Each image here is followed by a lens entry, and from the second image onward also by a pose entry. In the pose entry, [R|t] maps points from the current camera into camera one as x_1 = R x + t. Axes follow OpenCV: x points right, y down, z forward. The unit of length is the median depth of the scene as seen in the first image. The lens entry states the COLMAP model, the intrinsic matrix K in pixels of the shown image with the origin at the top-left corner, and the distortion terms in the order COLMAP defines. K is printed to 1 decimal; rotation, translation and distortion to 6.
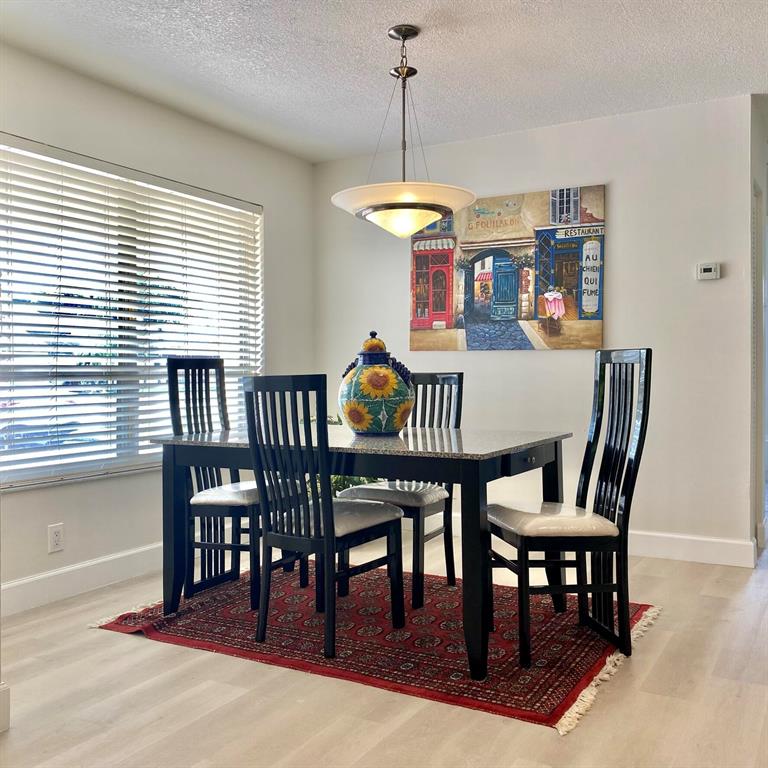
lens RADIAL K [[797.7, 0, 384.0], [0, 797.7, 384.0], [0, 0, 1]] dist [-0.000155, 0.000372]
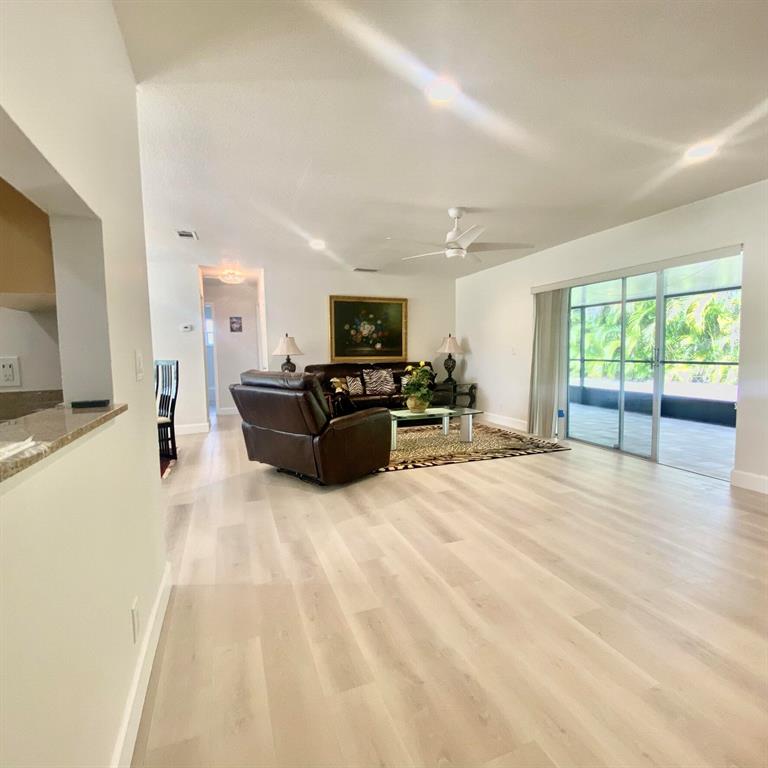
lens RADIAL K [[417.3, 0, 384.0], [0, 417.3, 384.0], [0, 0, 1]] dist [0.018285, -0.030961]
pose [[0.640731, -0.065955, 0.764927, -0.299707], [0.023825, 0.997532, 0.066055, -0.032578], [-0.767396, -0.024099, 0.640721, -0.491340]]
